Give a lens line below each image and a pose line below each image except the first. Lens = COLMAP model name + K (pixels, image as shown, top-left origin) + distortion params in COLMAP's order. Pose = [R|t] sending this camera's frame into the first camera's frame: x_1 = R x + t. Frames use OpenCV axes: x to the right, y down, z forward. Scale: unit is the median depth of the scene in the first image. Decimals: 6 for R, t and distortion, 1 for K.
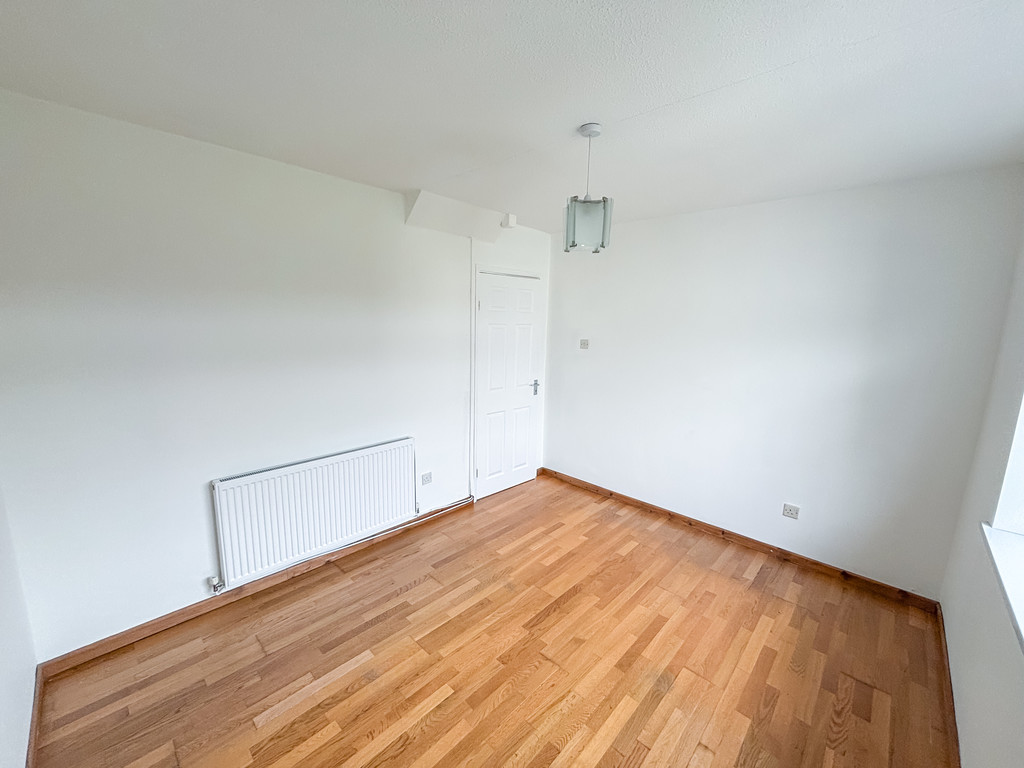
lens RADIAL K [[414.6, 0, 512.0], [0, 414.6, 384.0], [0, 0, 1]] dist [0.004134, -0.000036]
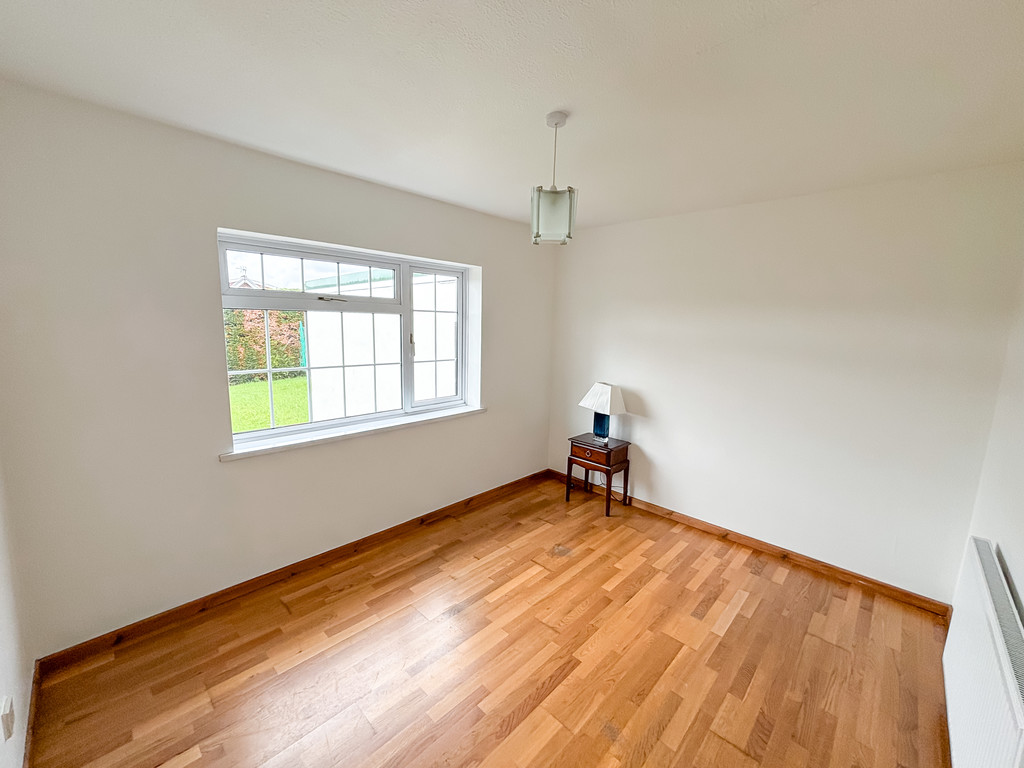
lens RADIAL K [[414.6, 0, 512.0], [0, 414.6, 384.0], [0, 0, 1]] dist [0.004134, -0.000036]
pose [[-0.998529, -0.054209, -0.000625, 0.227444], [-0.051762, 0.949903, 0.308230, -0.271968], [-0.016115, 0.307809, -0.951312, 1.848740]]
